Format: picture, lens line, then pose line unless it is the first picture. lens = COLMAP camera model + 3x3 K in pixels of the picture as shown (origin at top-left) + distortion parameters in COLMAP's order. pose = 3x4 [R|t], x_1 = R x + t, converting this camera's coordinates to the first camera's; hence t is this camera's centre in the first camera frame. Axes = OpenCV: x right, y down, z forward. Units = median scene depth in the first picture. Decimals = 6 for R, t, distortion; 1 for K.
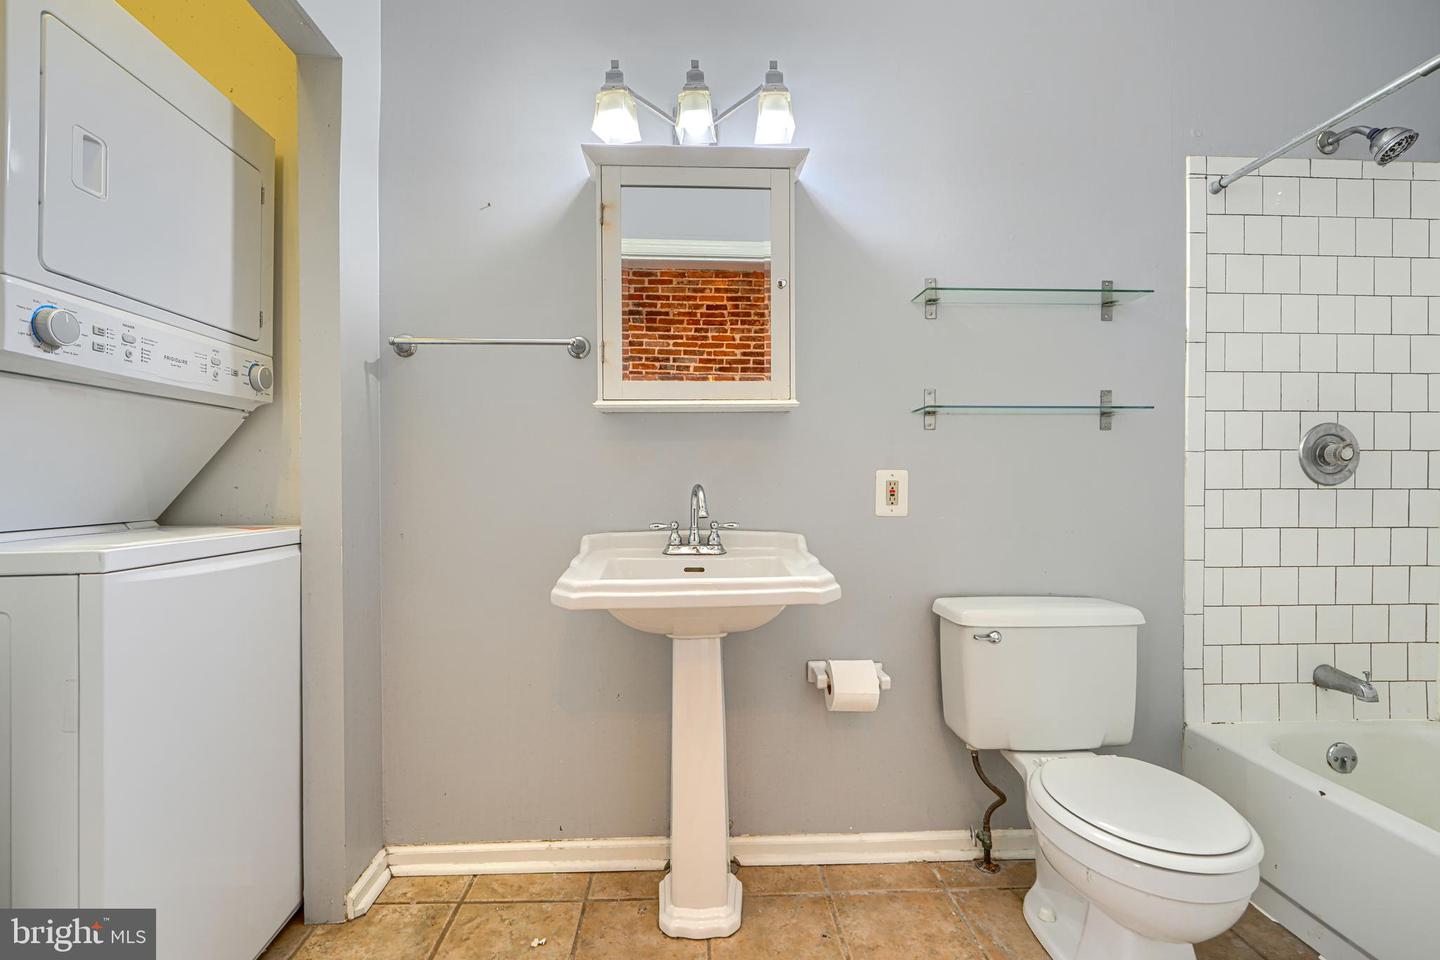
lens RADIAL K [[651.3, 0, 717.0], [0, 651.3, 470.8], [0, 0, 1]] dist [-0.000056, 0.000085]
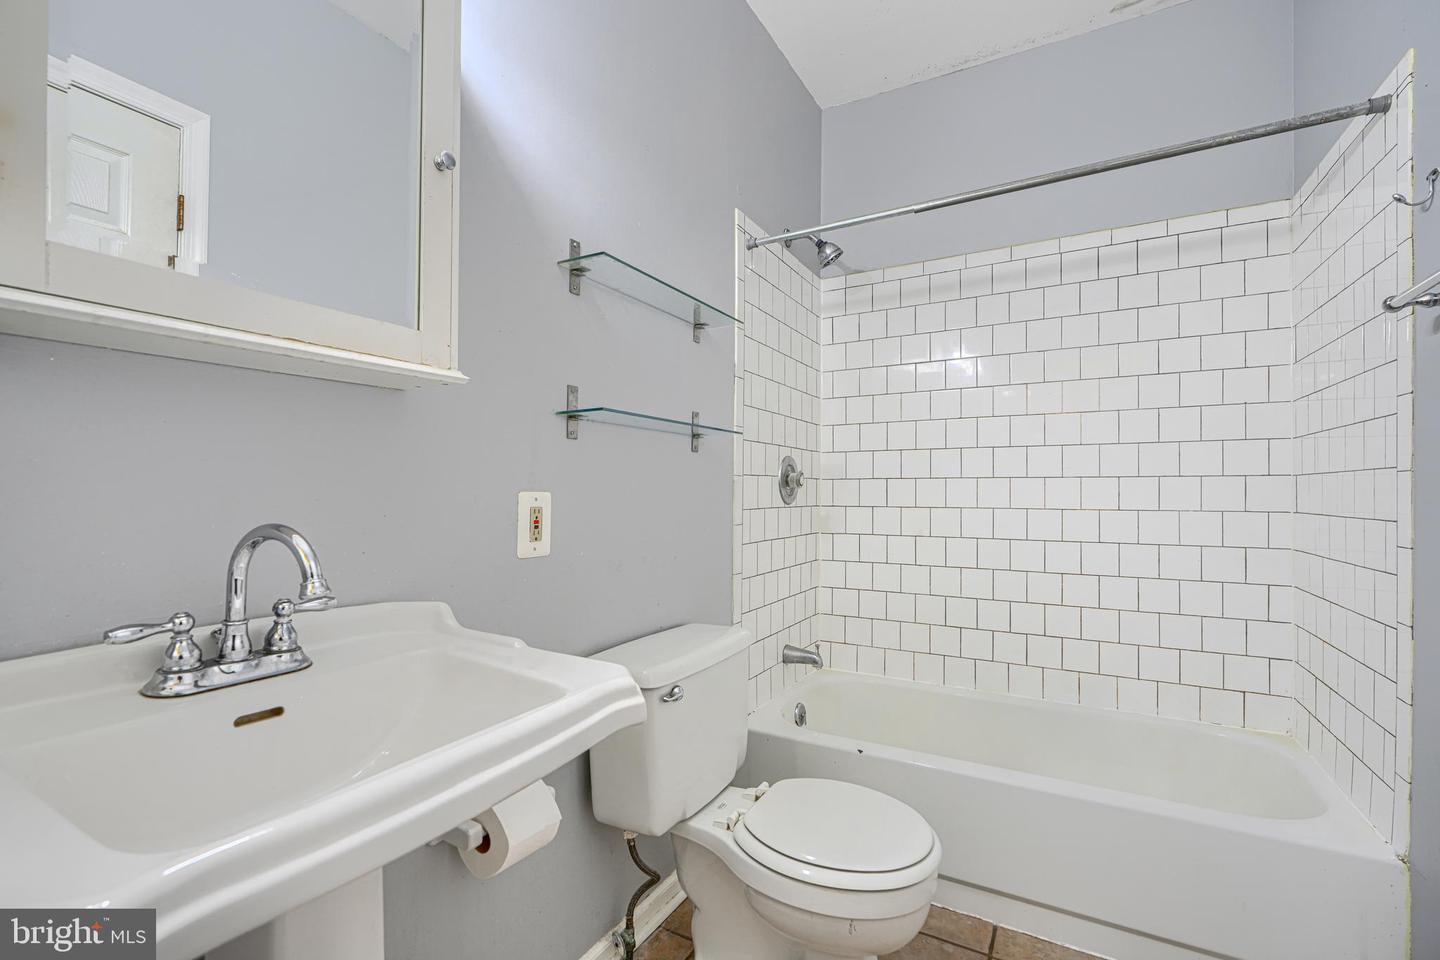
lens RADIAL K [[649.1, 0, 722.8], [0, 649.1, 485.9], [0, 0, 1]] dist [-0.010070, -0.000049]
pose [[0.518469, 0.009411, 0.855045, -0.245342], [-0.008992, 0.999944, -0.005554, -0.005938], [-0.855049, -0.004809, 0.518524, 0.492817]]
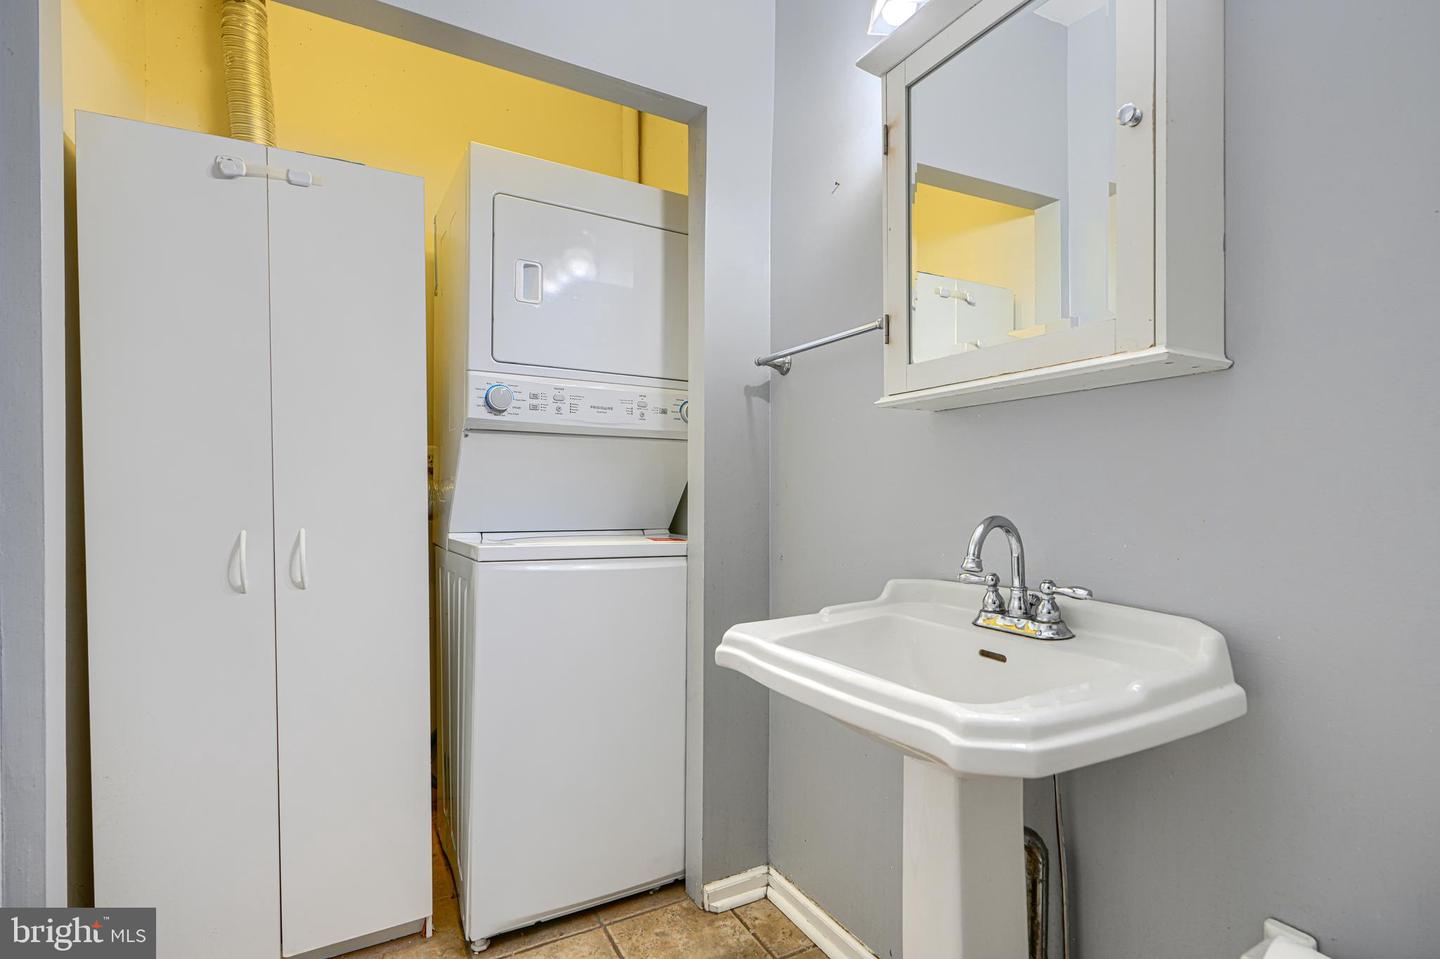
lens RADIAL K [[692.5, 0, 720.9], [0, 692.5, 494.0], [0, 0, 1]] dist [0.002082, -0.000178]
pose [[0.439132, 0.006004, -0.898402, 0.427745], [0.002408, 0.999966, 0.007860, -0.004916], [0.898419, -0.005615, 0.439103, 0.478036]]
